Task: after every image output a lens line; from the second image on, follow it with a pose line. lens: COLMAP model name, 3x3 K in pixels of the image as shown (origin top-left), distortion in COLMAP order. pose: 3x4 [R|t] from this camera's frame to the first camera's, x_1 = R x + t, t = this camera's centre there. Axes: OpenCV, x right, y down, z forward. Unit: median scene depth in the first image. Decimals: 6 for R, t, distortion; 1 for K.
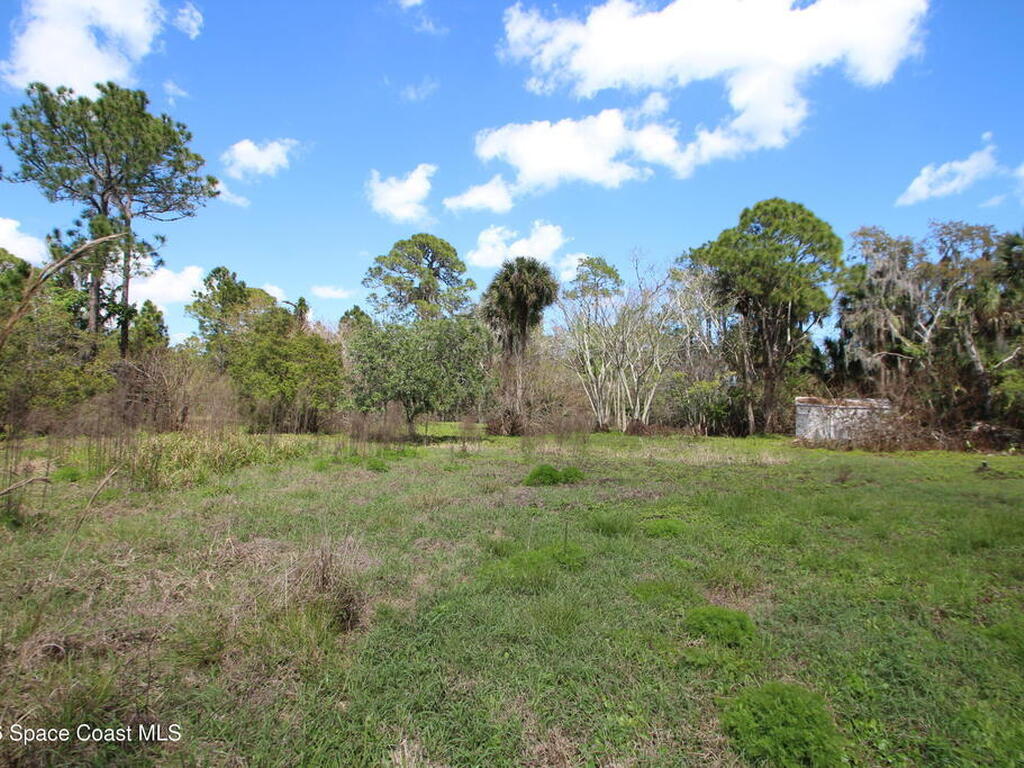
lens RADIAL K [[528.2, 0, 515.5], [0, 528.2, 386.1], [0, 0, 1]] dist [-0.001913, -0.005324]
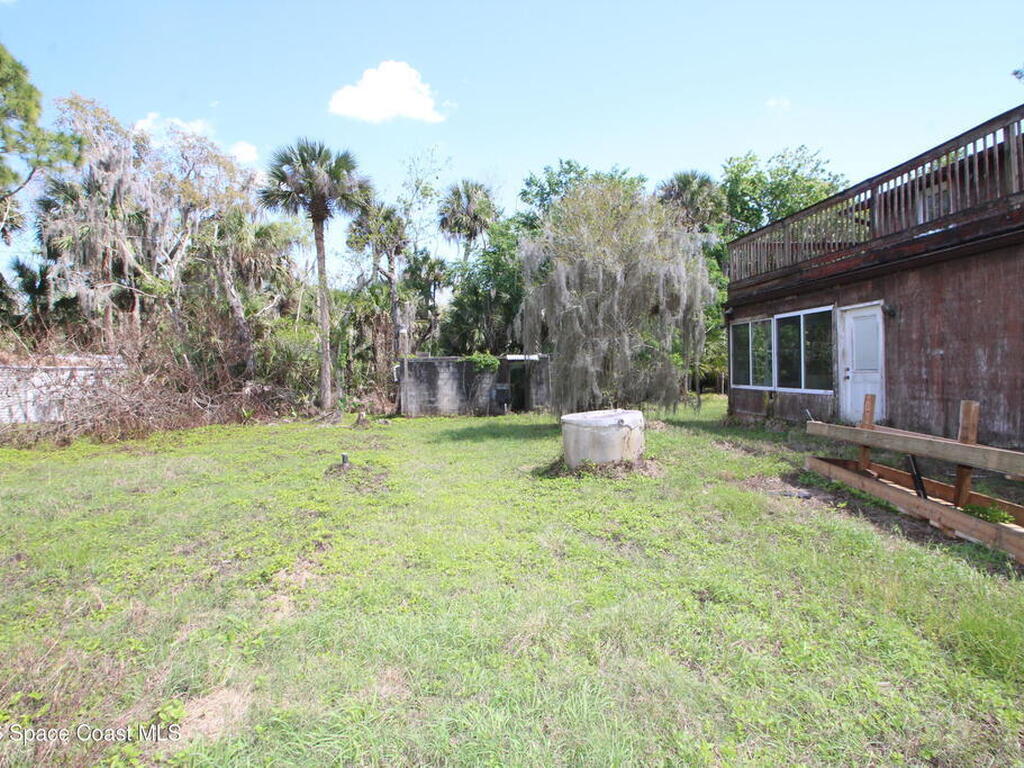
lens RADIAL K [[528.2, 0, 516.3], [0, 528.2, 384.5], [0, 0, 1]] dist [-0.001913, -0.005324]
pose [[0.285539, -0.049748, 0.957075, 0.194788], [-0.014579, 0.998311, 0.056241, 0.017383], [-0.958256, -0.030012, 0.284332, 0.311528]]
